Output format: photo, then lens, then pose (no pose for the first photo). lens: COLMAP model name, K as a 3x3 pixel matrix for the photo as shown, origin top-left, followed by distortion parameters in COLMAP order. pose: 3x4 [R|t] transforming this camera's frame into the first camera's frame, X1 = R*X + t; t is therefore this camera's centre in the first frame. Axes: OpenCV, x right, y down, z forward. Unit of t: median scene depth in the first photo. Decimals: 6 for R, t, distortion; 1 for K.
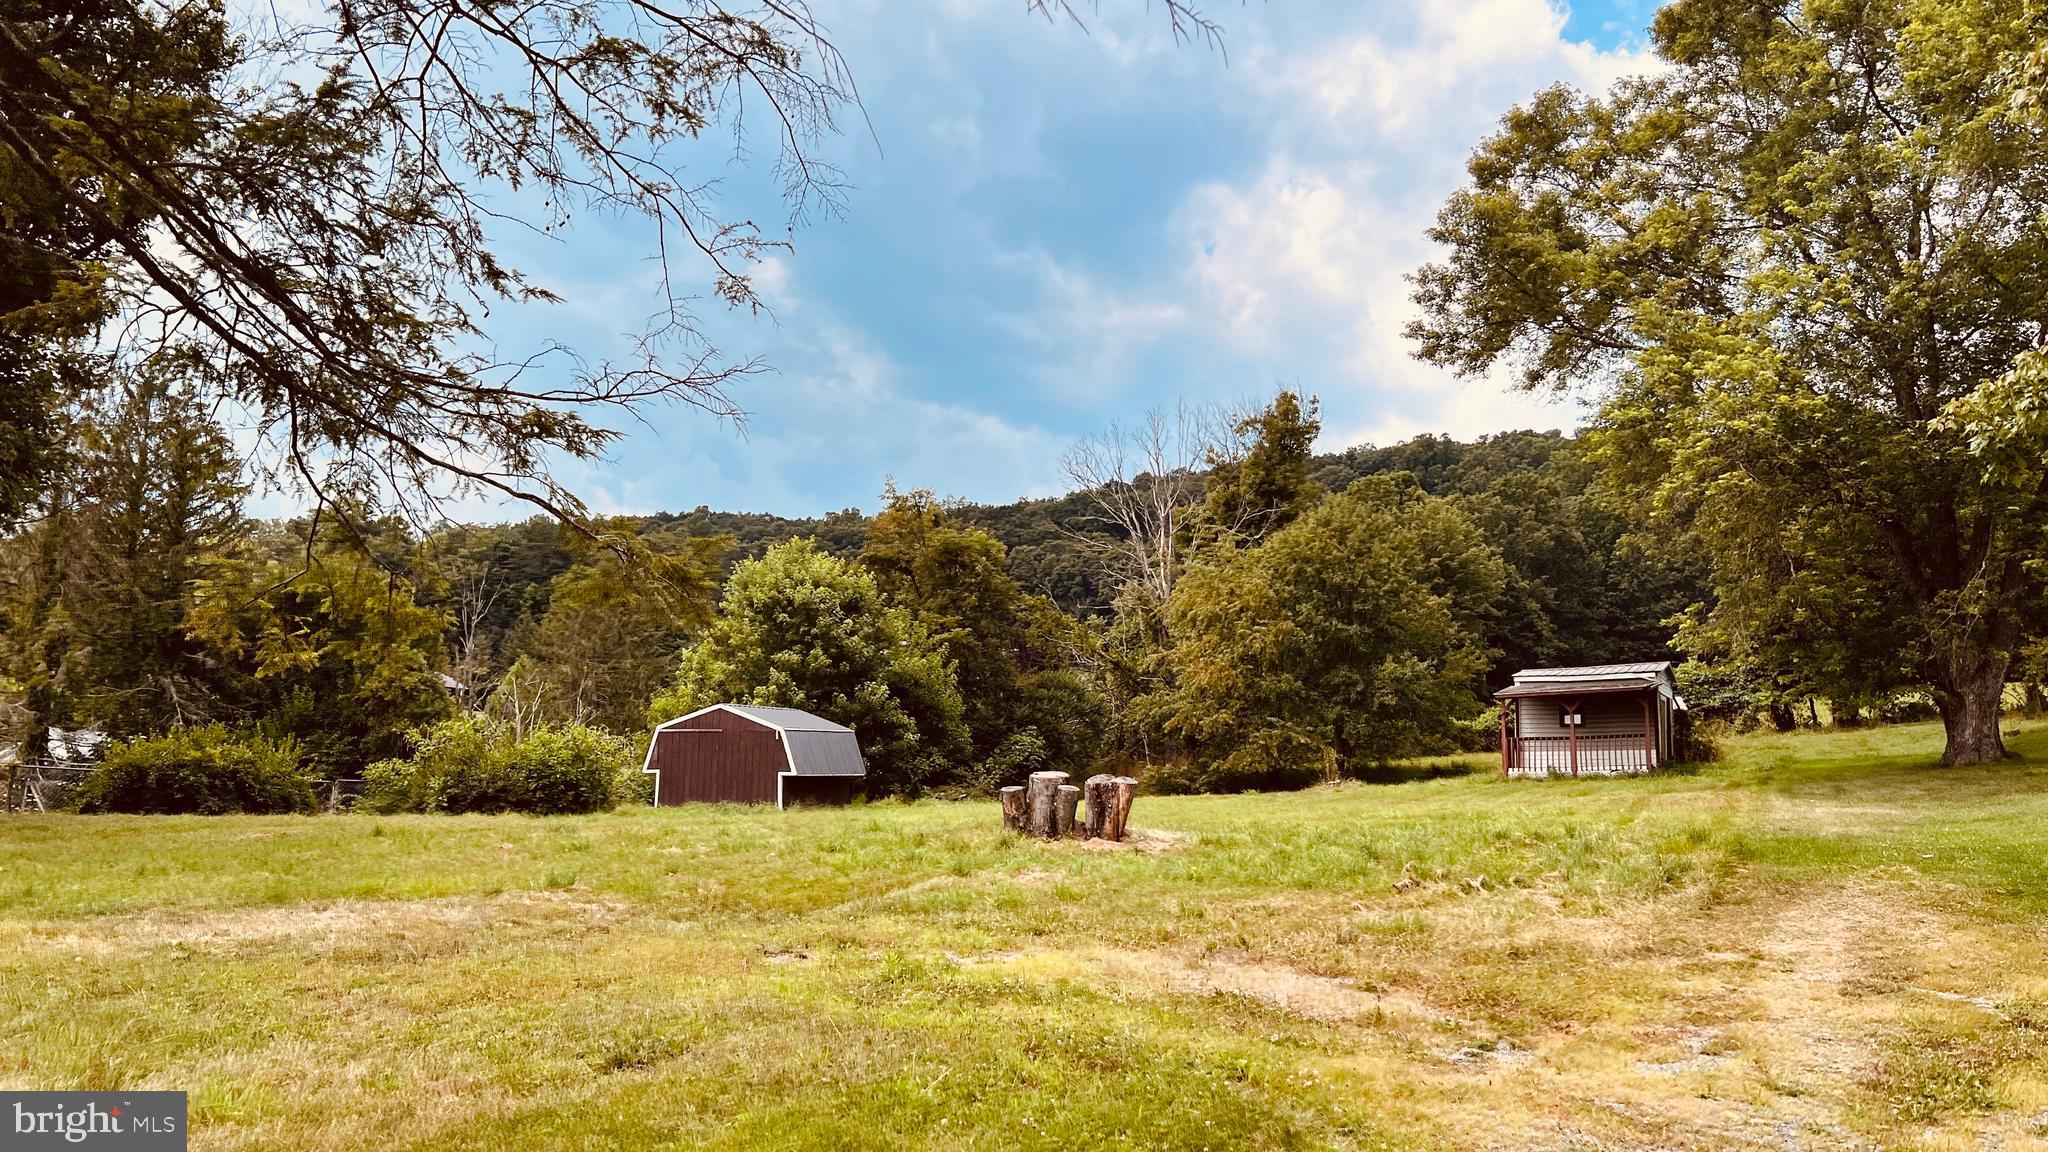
lens RADIAL K [[1519.6, 0, 1025.5], [0, 1519.6, 609.0], [0, 0, 1]] dist [0.044835, -0.068097]
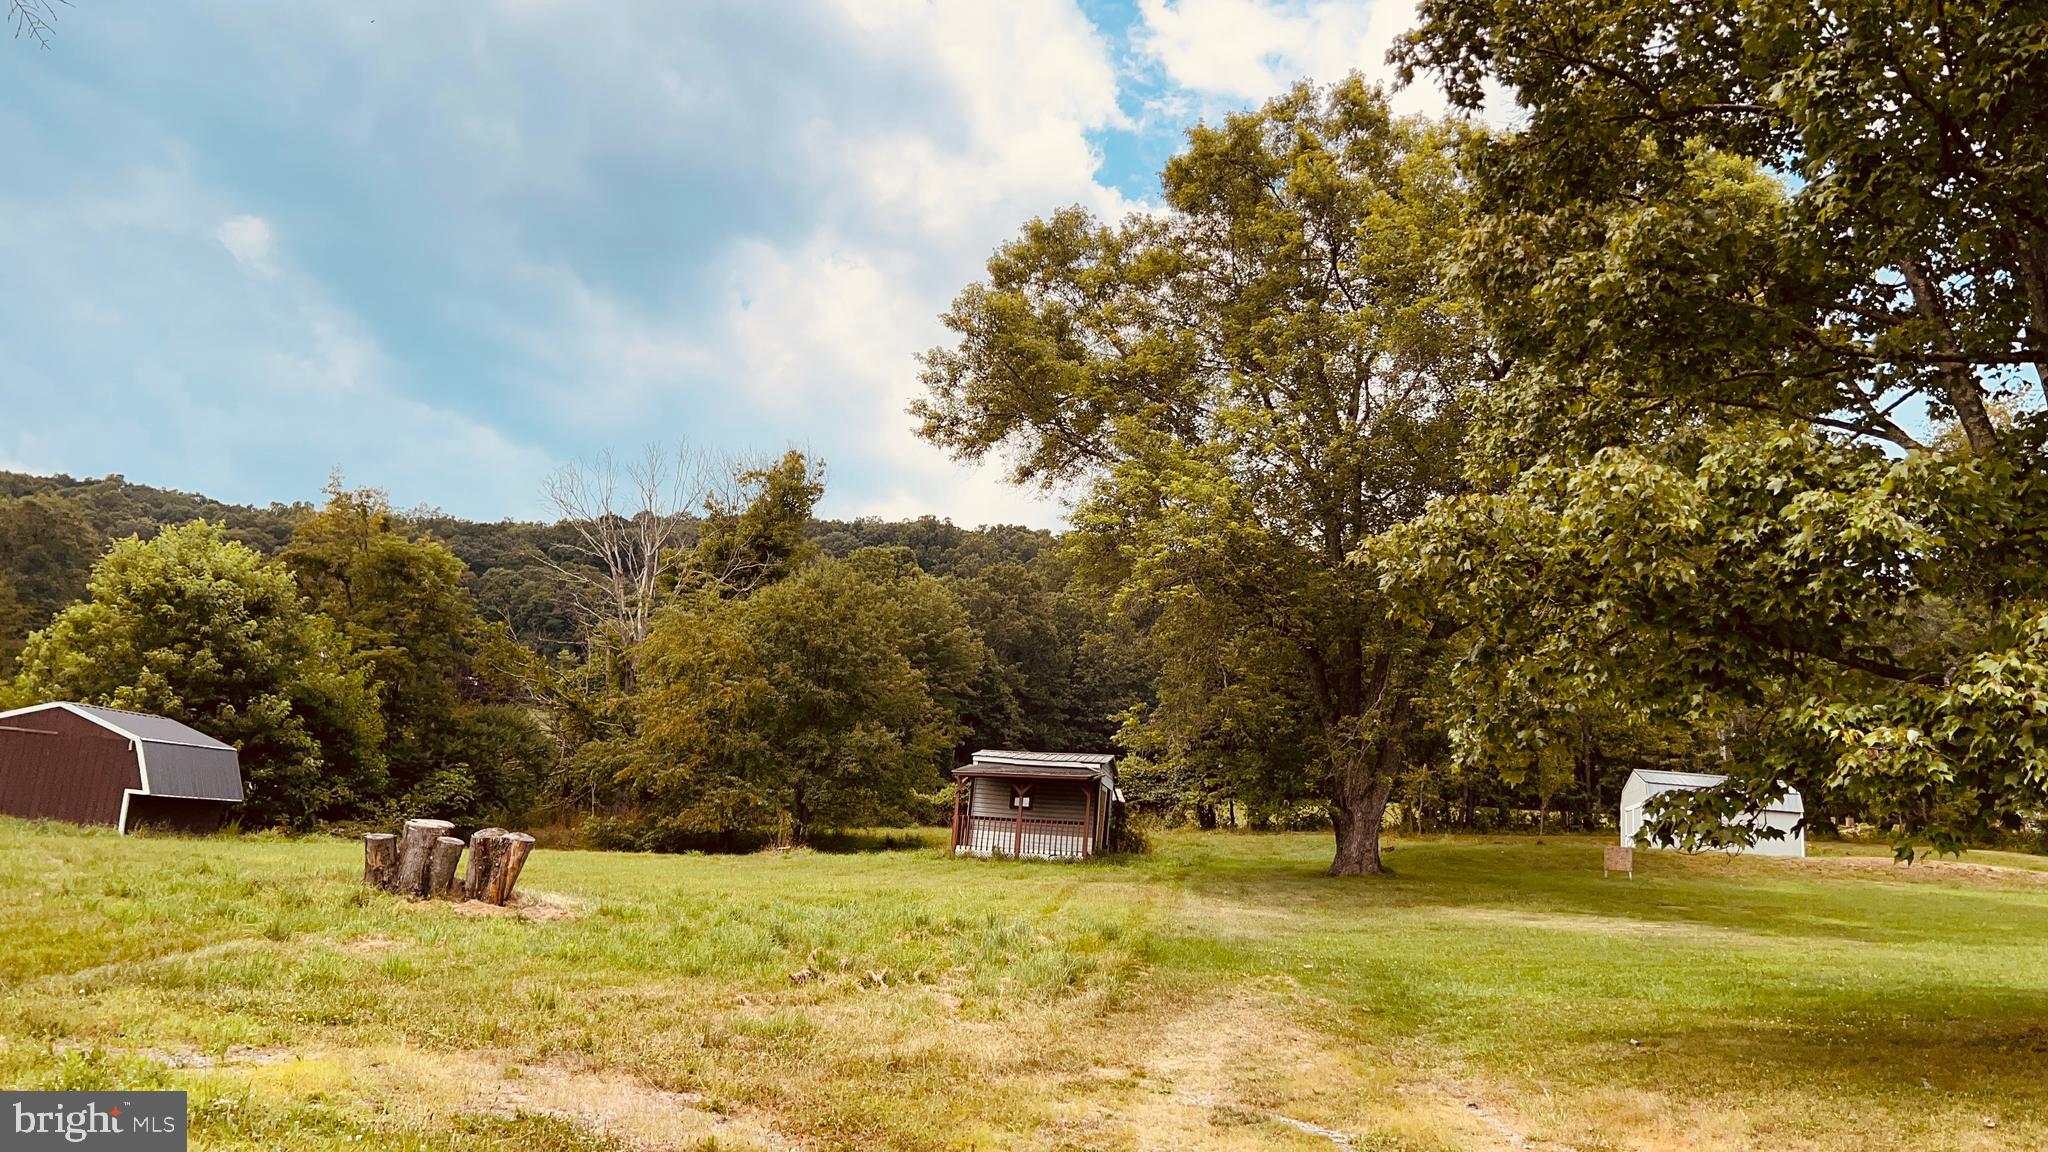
lens RADIAL K [[1519.6, 0, 996.9], [0, 1519.6, 585.4], [0, 0, 1]] dist [0.044835, -0.068097]
pose [[0.944769, 0.128356, 0.301556, 0.014260], [-0.112469, 0.991218, -0.069547, -0.000375], [-0.307835, 0.031790, 0.950909, 0.022845]]
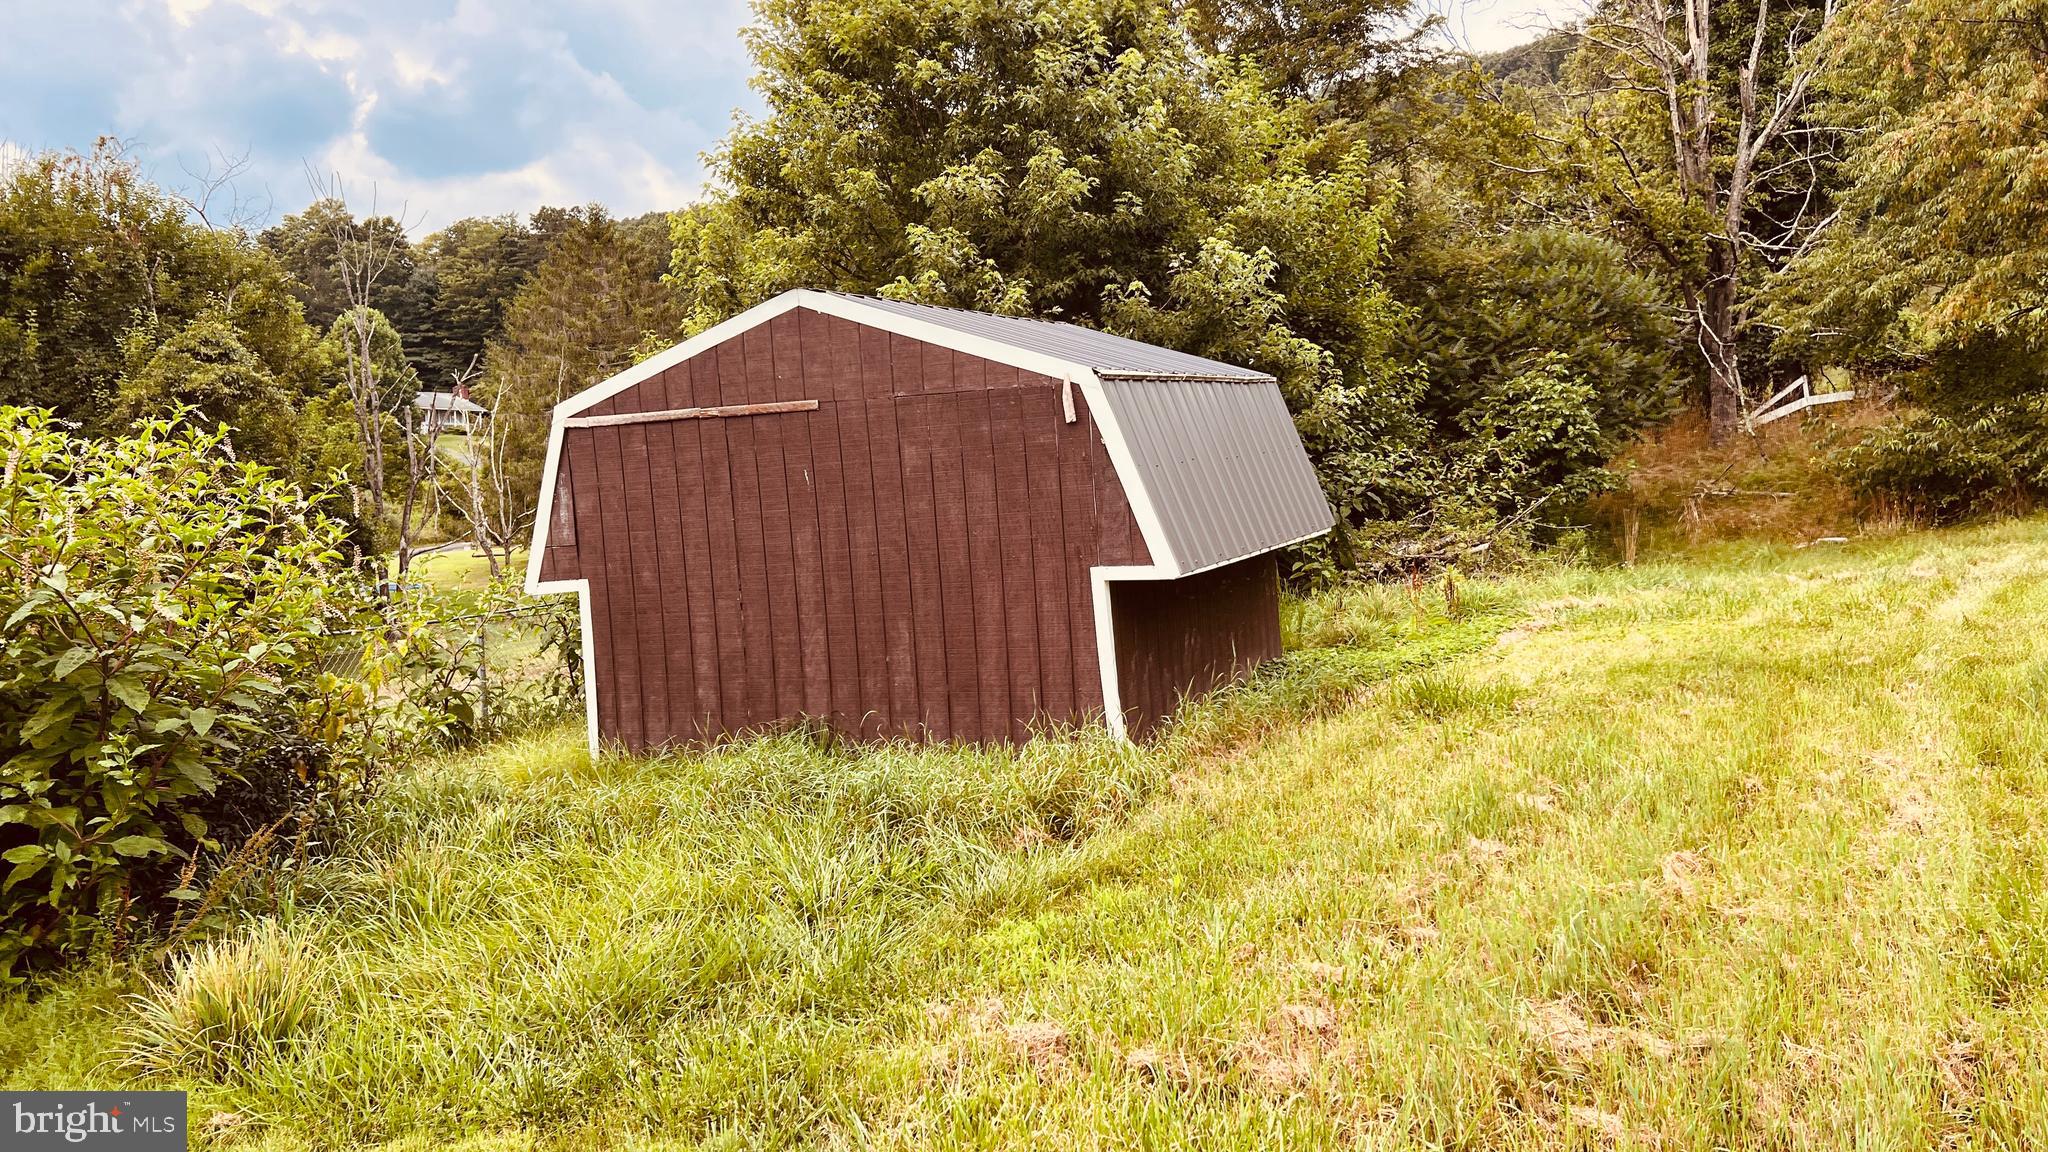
lens RADIAL K [[1519.6, 0, 1018.7], [0, 1519.6, 571.3], [0, 0, 1]] dist [0.044835, -0.068097]
pose [[0.995894, -0.072814, -0.053791, -0.124548], [0.081186, 0.981246, 0.174829, 0.054410], [0.040052, -0.178478, 0.983128, 0.613858]]
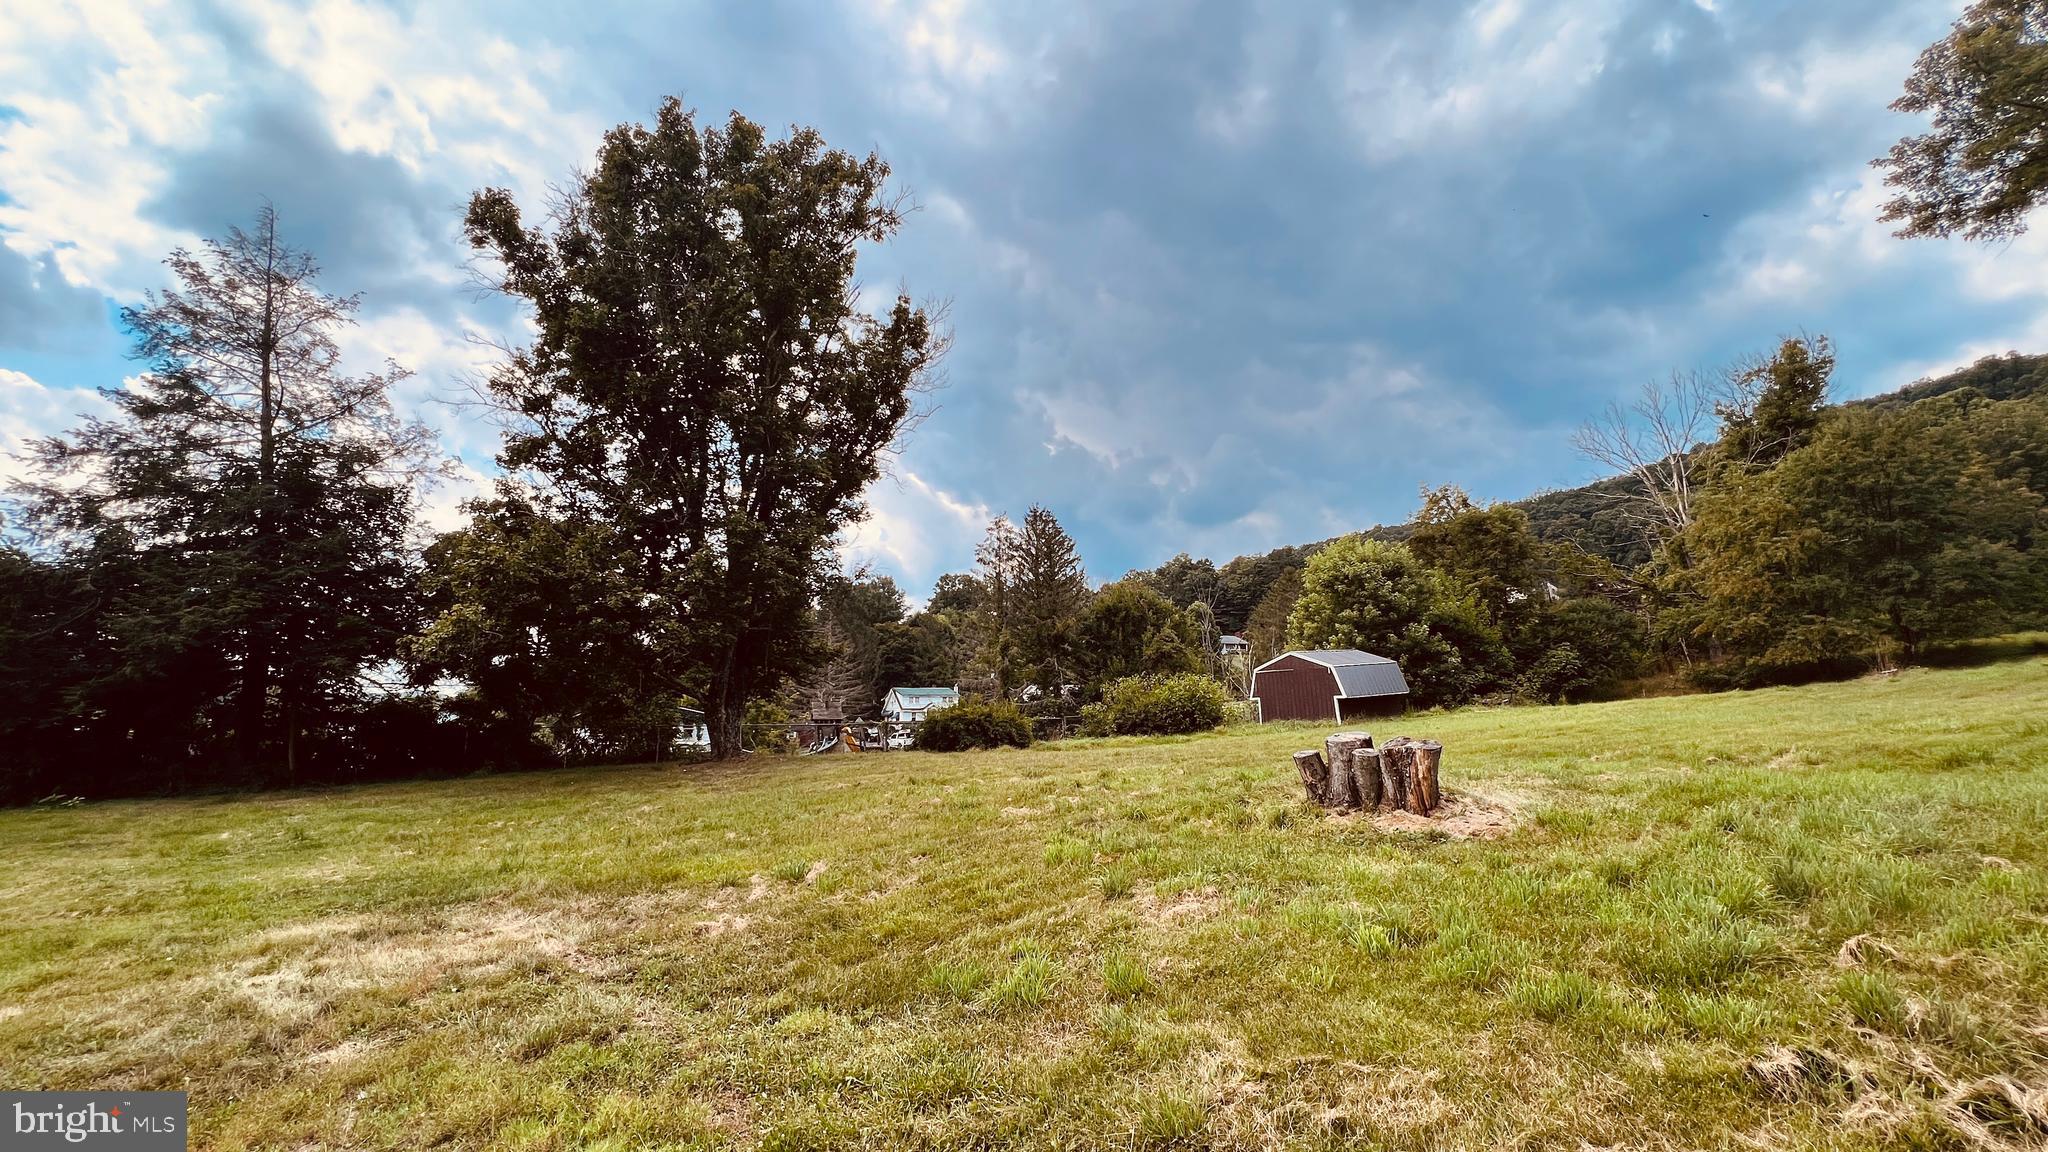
lens RADIAL K [[811.9, 0, 1028.7], [0, 811.9, 582.3], [0, 0, 1]] dist [-0.006543, 0.000265]
pose [[0.794689, -0.140369, -0.590564, 0.057660], [0.130705, 0.989644, -0.059342, 0.007068], [0.592778, -0.030031, 0.804806, 0.170969]]
